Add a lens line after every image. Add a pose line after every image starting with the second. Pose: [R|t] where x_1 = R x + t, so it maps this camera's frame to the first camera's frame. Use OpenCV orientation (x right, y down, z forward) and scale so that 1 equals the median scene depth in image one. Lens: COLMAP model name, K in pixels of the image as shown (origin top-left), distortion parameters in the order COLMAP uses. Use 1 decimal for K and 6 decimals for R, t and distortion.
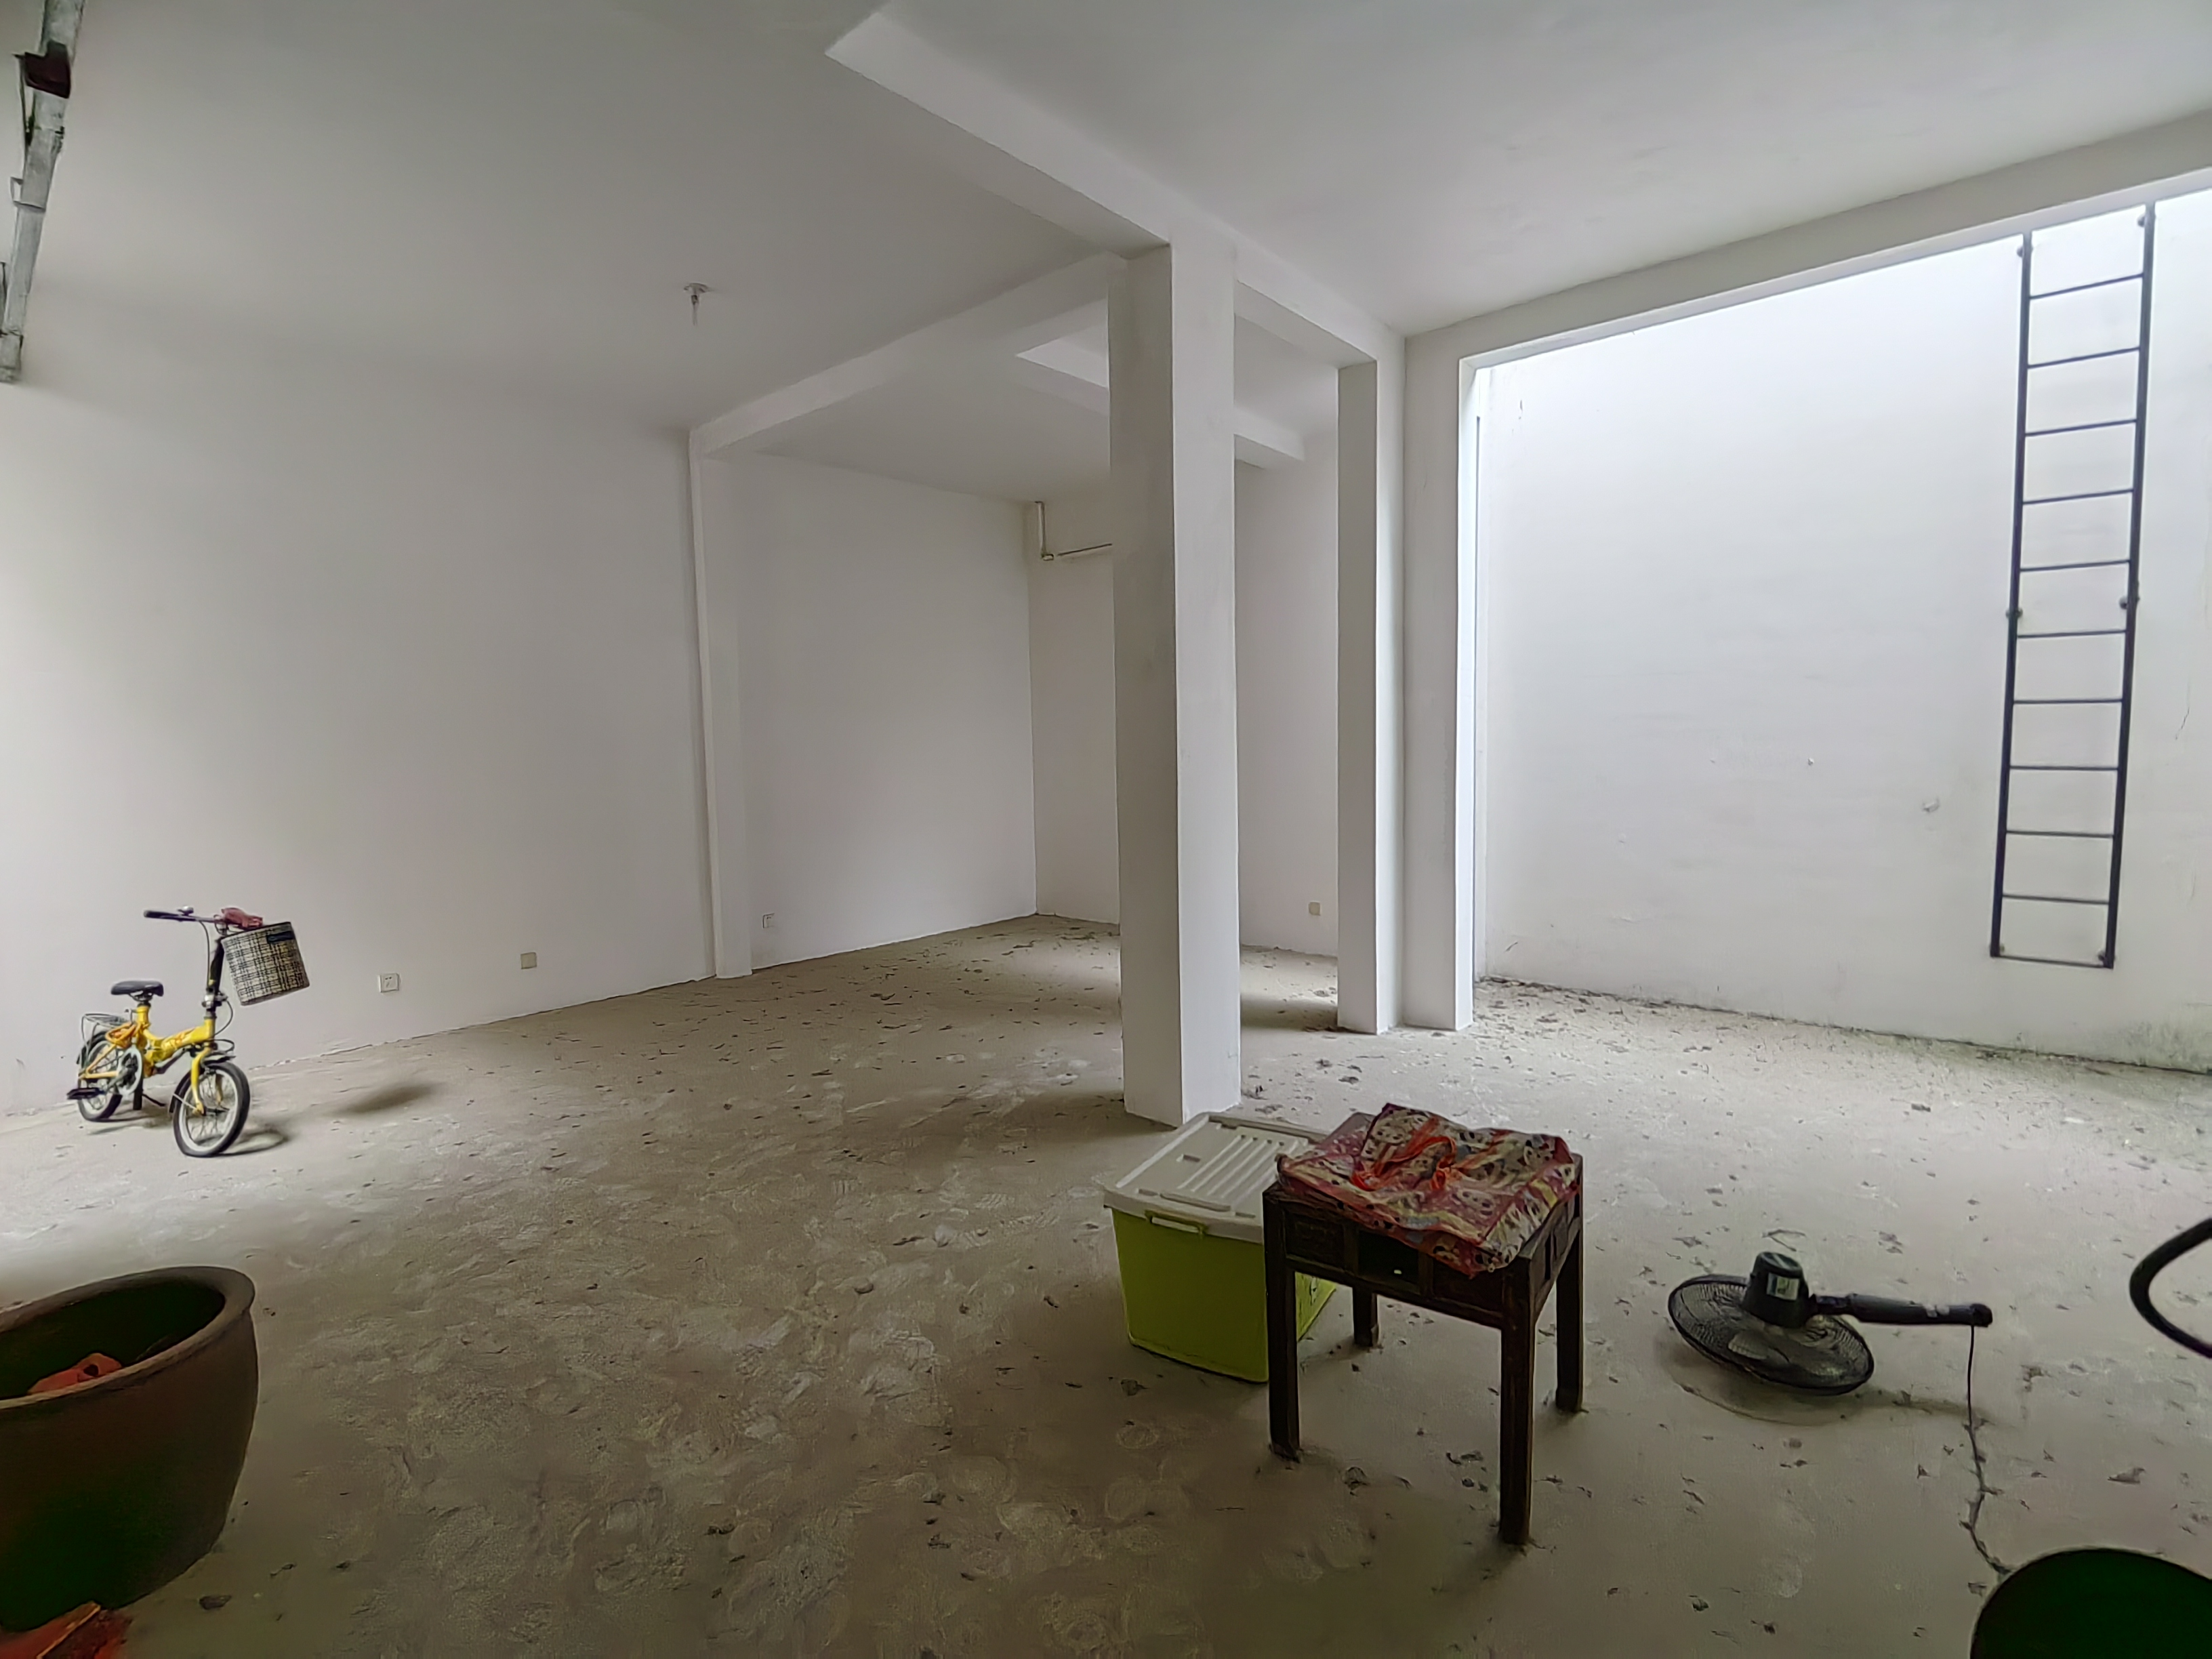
lens RADIAL K [[1041.6, 0, 1102.1], [0, 1041.6, 825.3], [0, 0, 1]] dist [-0.010616, 0.000552]
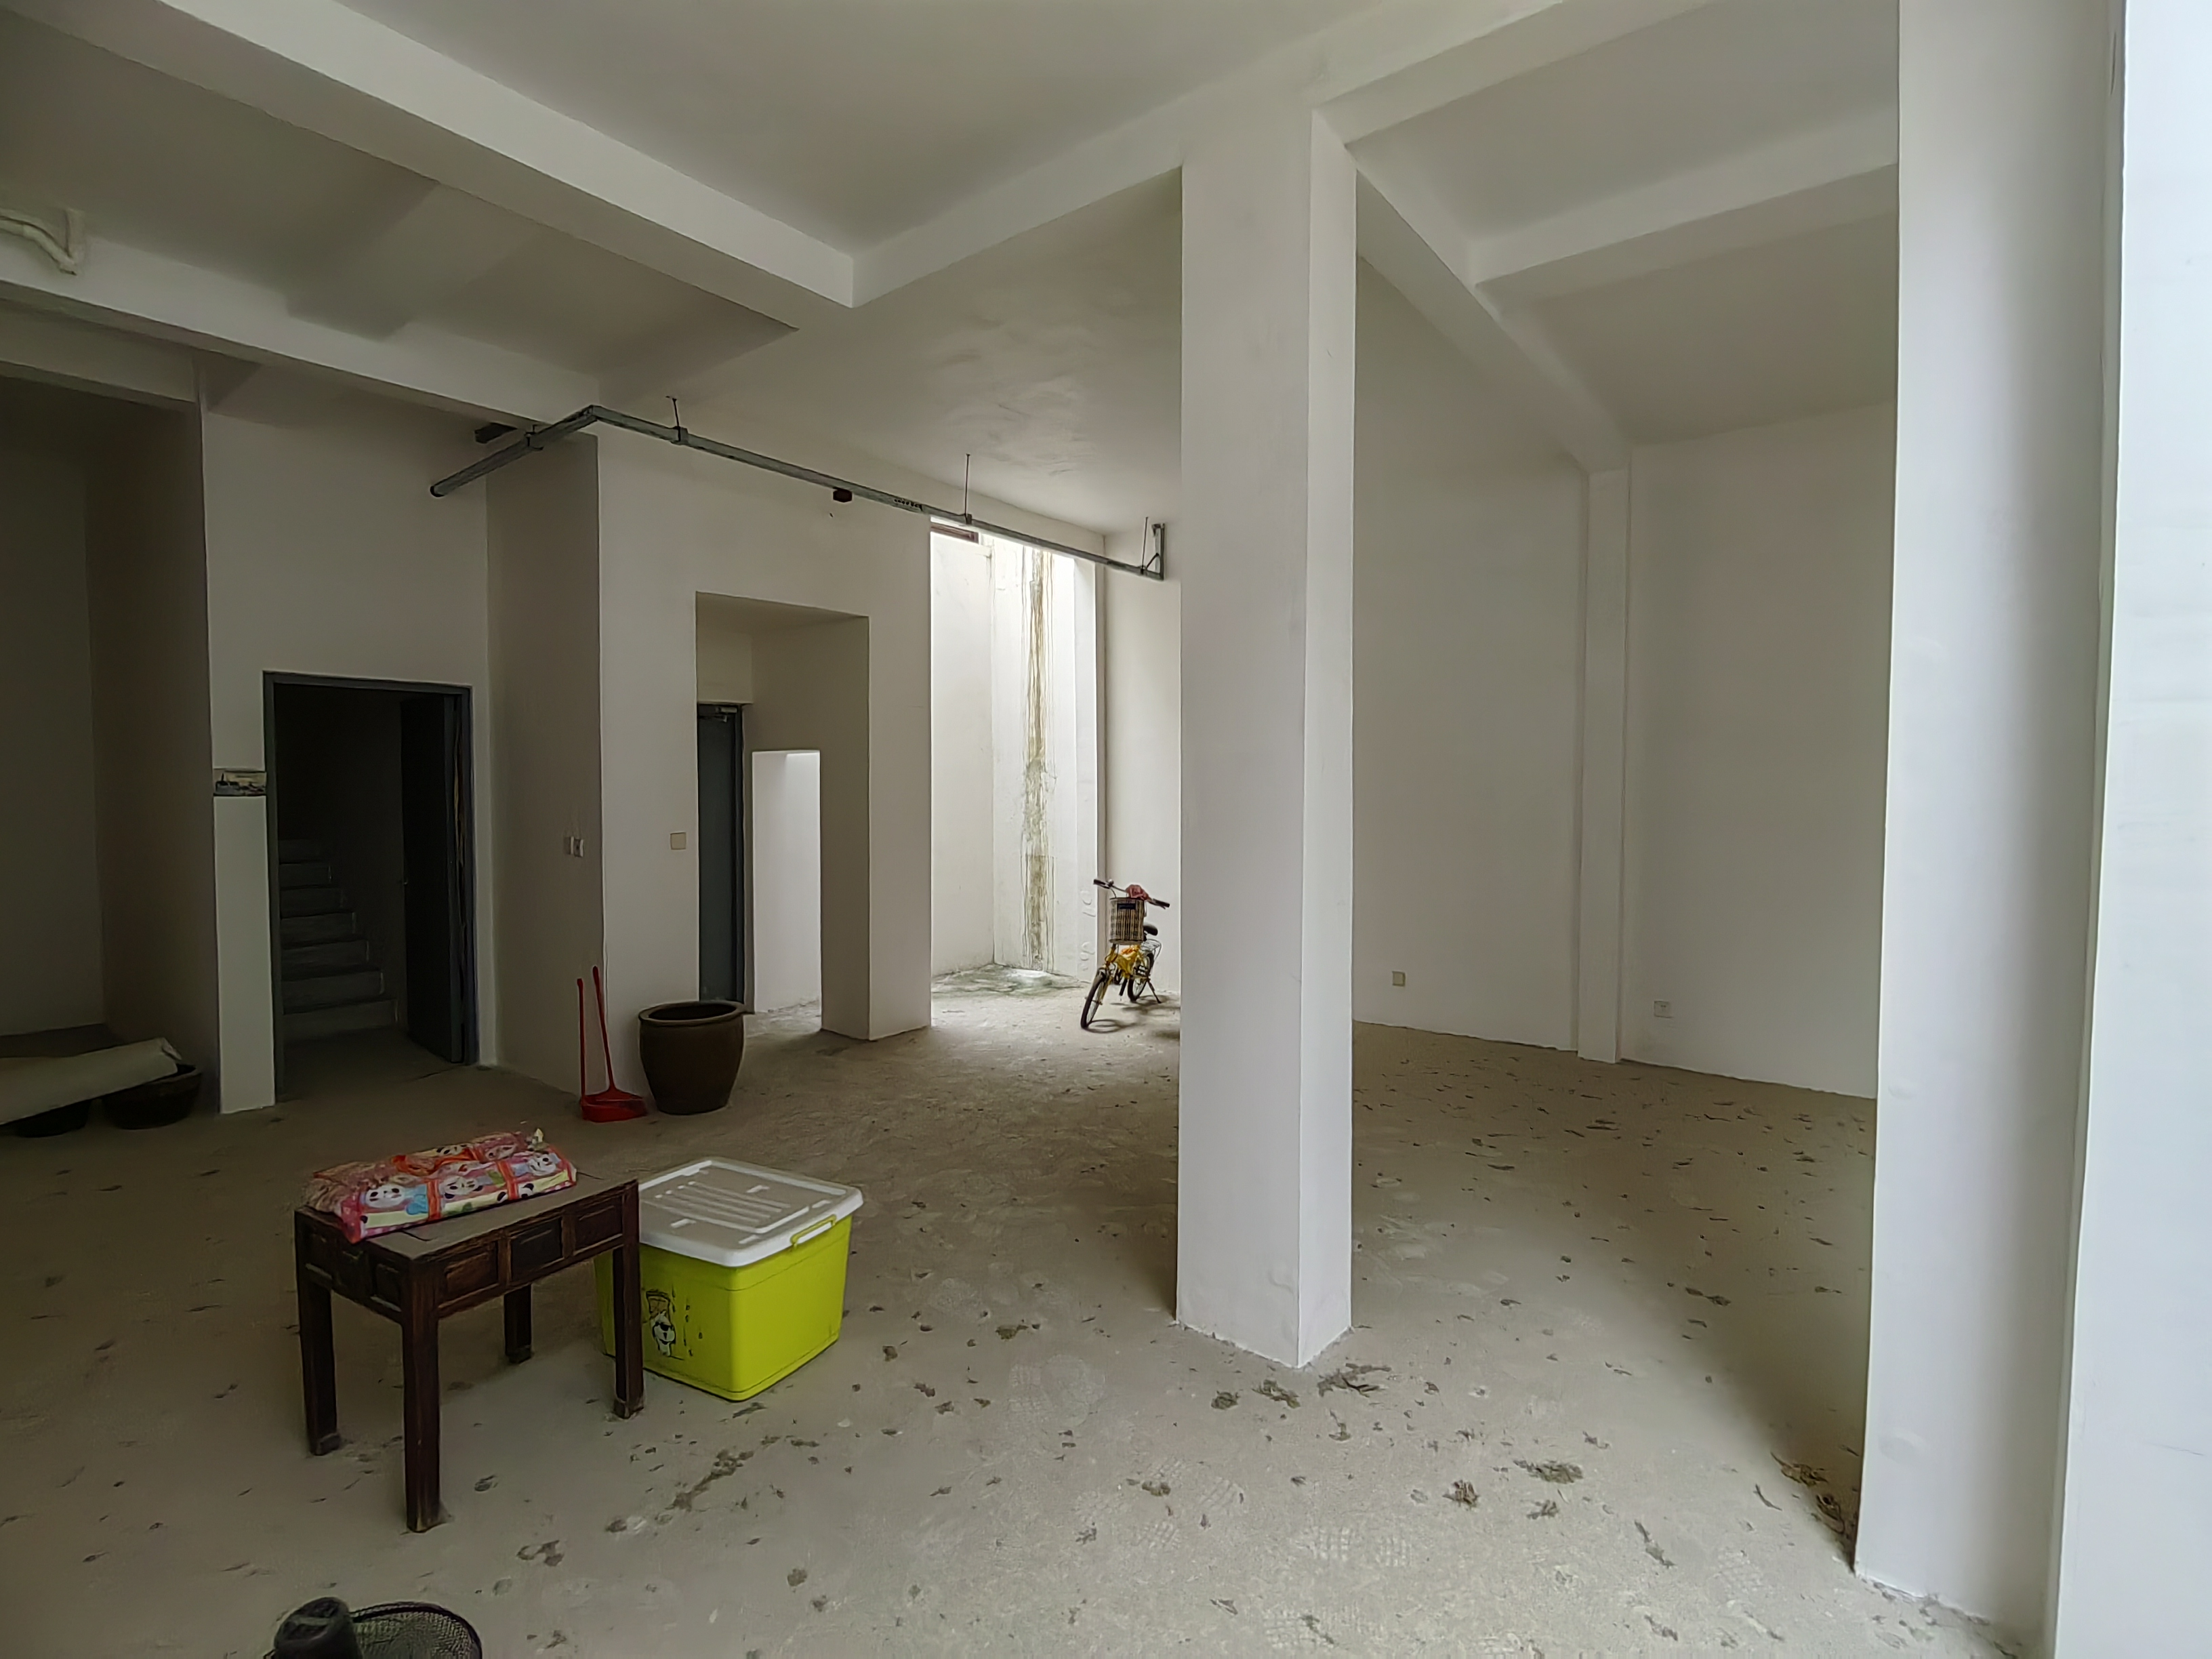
lens RADIAL K [[1041.6, 0, 1114.0], [0, 1041.6, 832.7], [0, 0, 1]] dist [-0.010616, 0.000552]
pose [[0.070323, 0.067943, -0.995208, 0.875889], [-0.092511, 0.993822, 0.061311, -0.111833], [0.993225, 0.087756, 0.076174, 0.948009]]
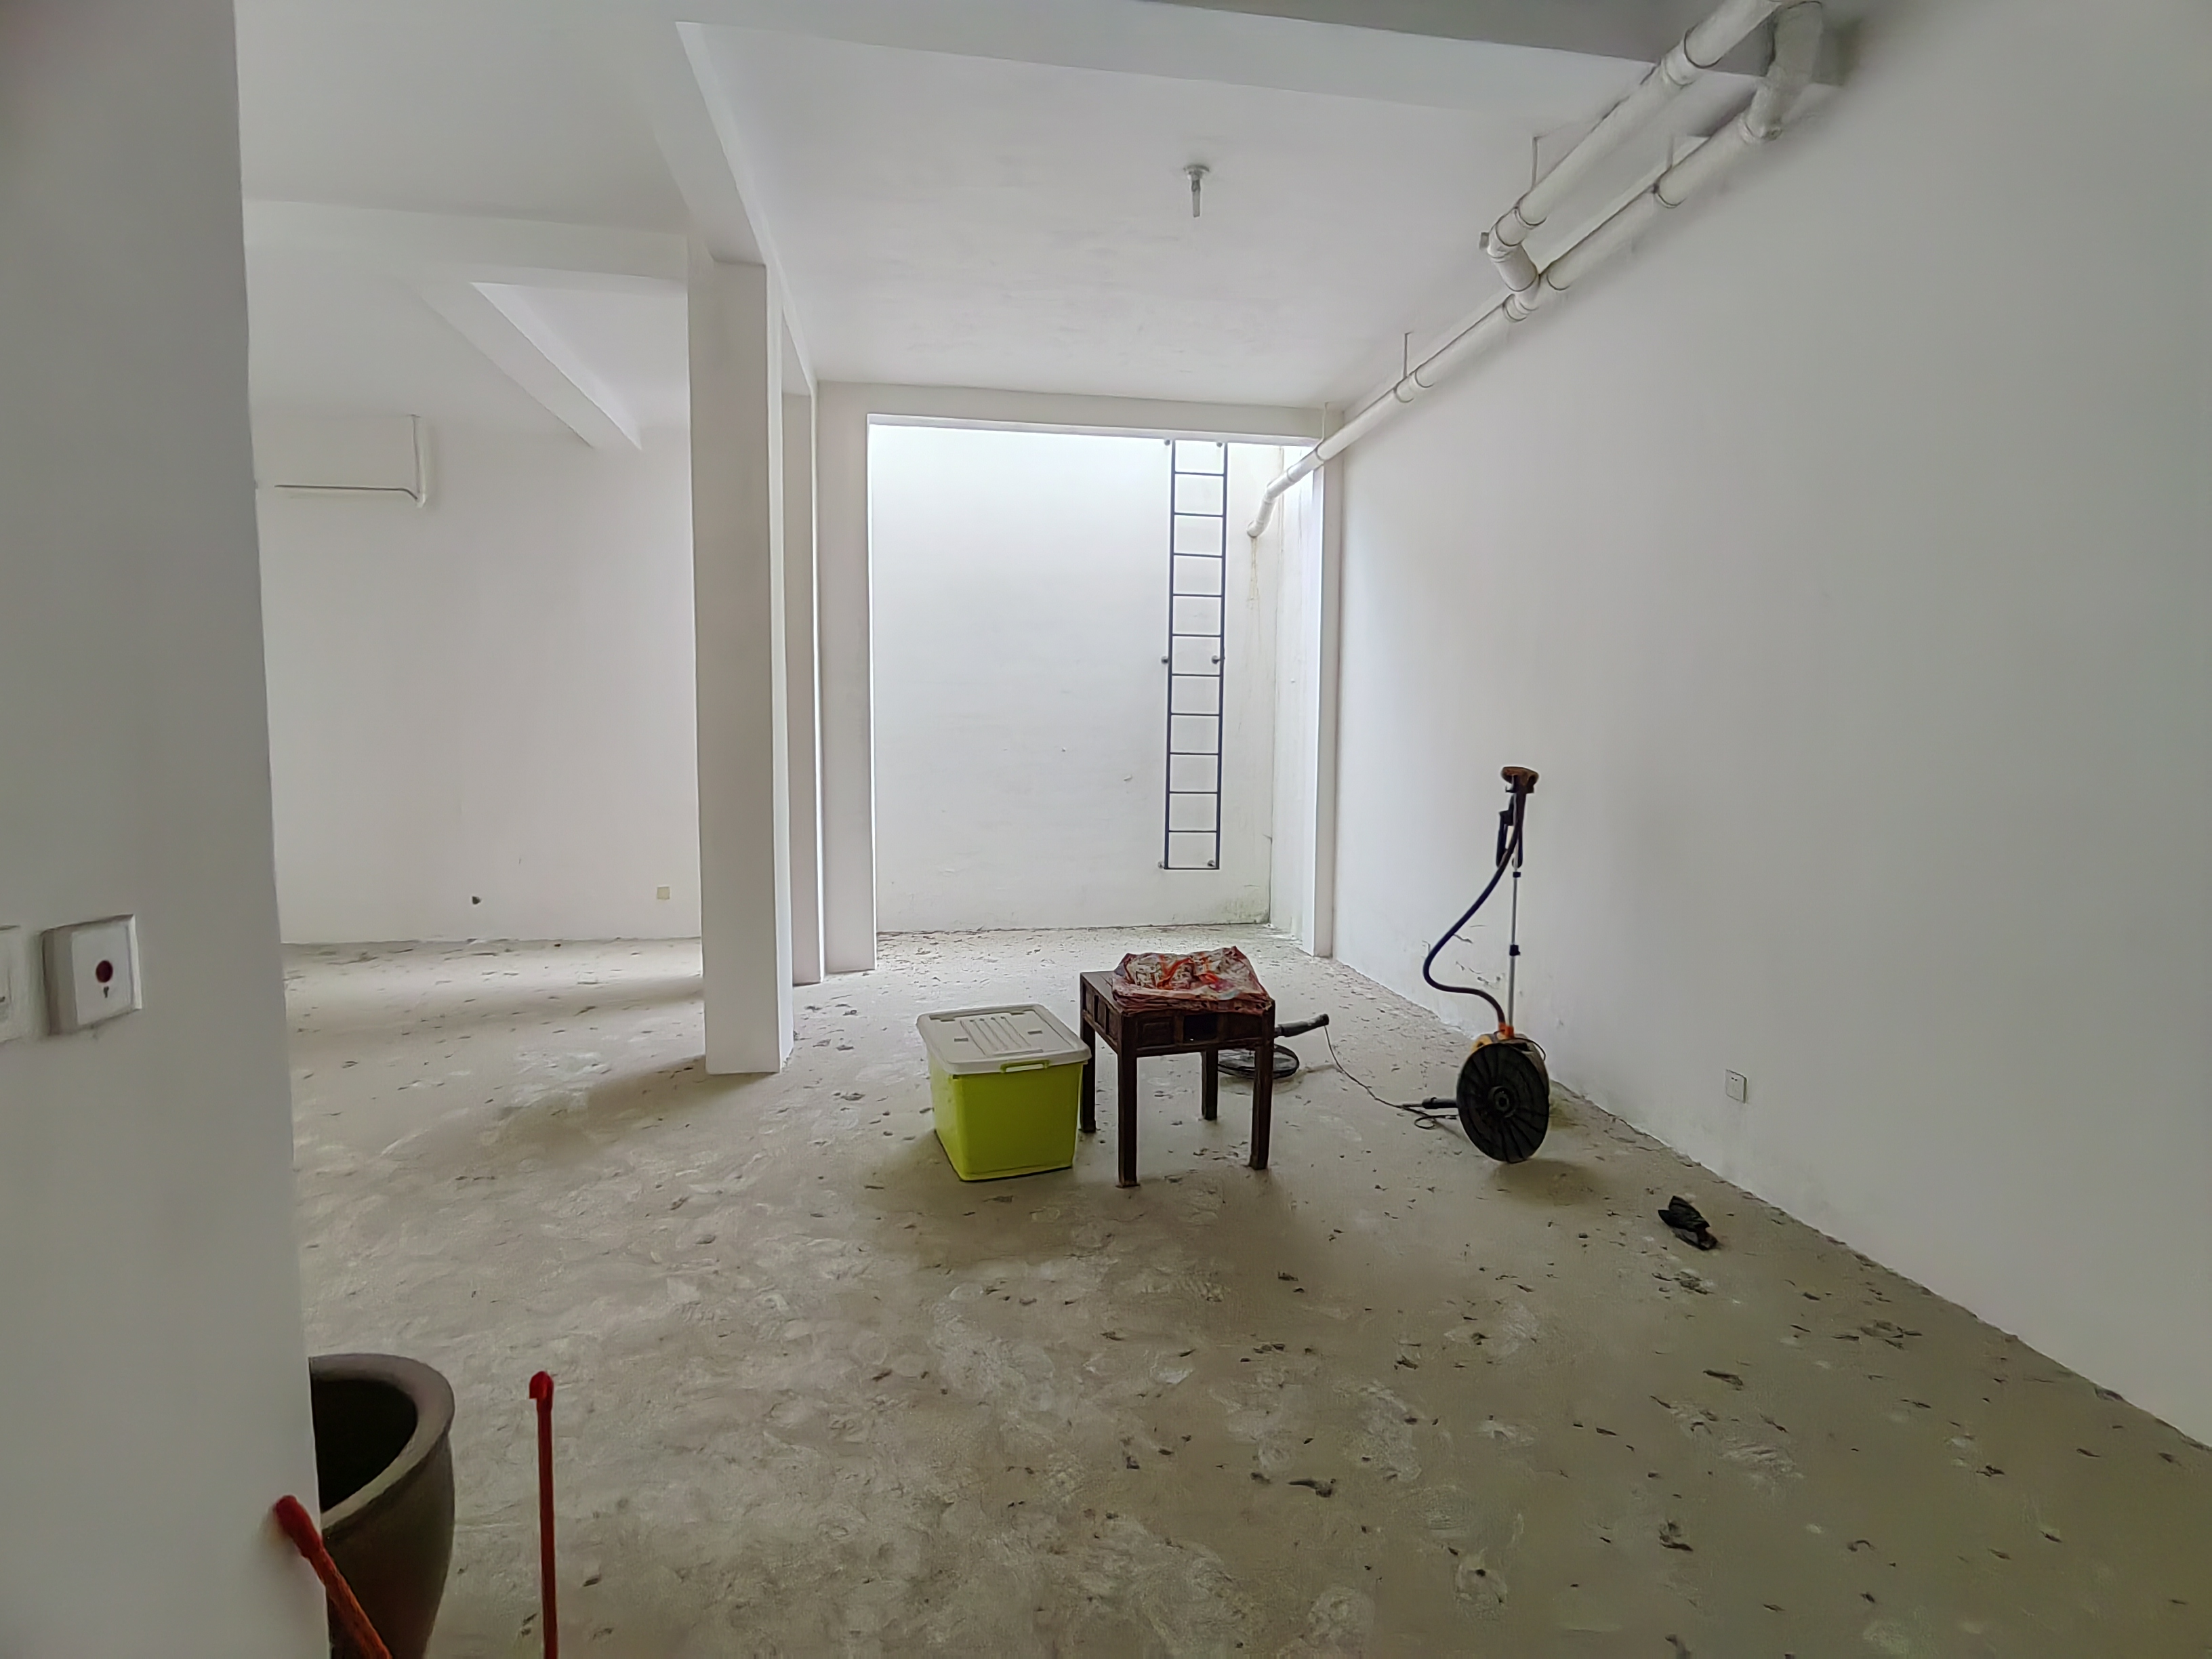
lens RADIAL K [[1041.6, 0, 1116.5], [0, 1041.6, 827.0], [0, 0, 1]] dist [-0.010616, 0.000552]
pose [[0.629201, -0.043115, 0.776046, -0.591487], [0.045970, 0.998777, 0.018217, 0.033200], [-0.775882, 0.024213, 0.630413, 0.027994]]
